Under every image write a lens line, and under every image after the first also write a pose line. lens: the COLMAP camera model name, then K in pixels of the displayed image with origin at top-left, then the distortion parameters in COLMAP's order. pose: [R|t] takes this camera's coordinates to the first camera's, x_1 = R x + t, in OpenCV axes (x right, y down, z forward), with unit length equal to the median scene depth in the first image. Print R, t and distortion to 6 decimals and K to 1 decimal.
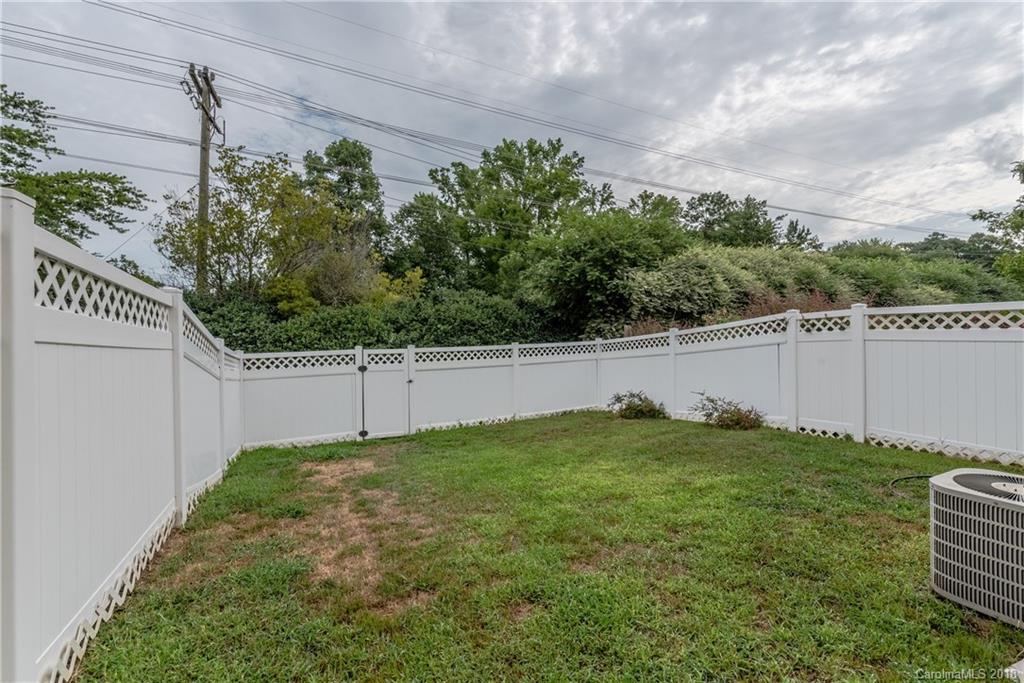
lens RADIAL K [[441.1, 0, 517.4], [0, 441.1, 337.6], [0, 0, 1]] dist [0.004519, -0.002458]
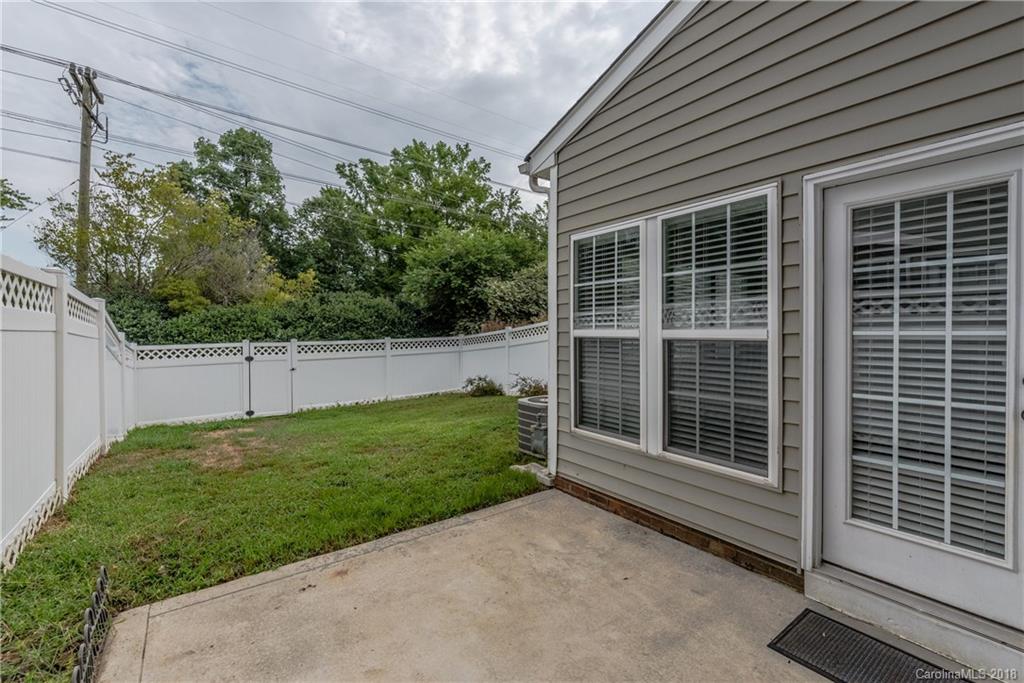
lens RADIAL K [[441.1, 0, 511.8], [0, 441.1, 340.1], [0, 0, 1]] dist [0.004519, -0.002458]
pose [[0.985427, 0.002007, 0.170085, 0.100438], [-0.003841, 0.999938, 0.010450, 0.003289], [-0.170054, -0.010951, 0.985374, -0.204685]]
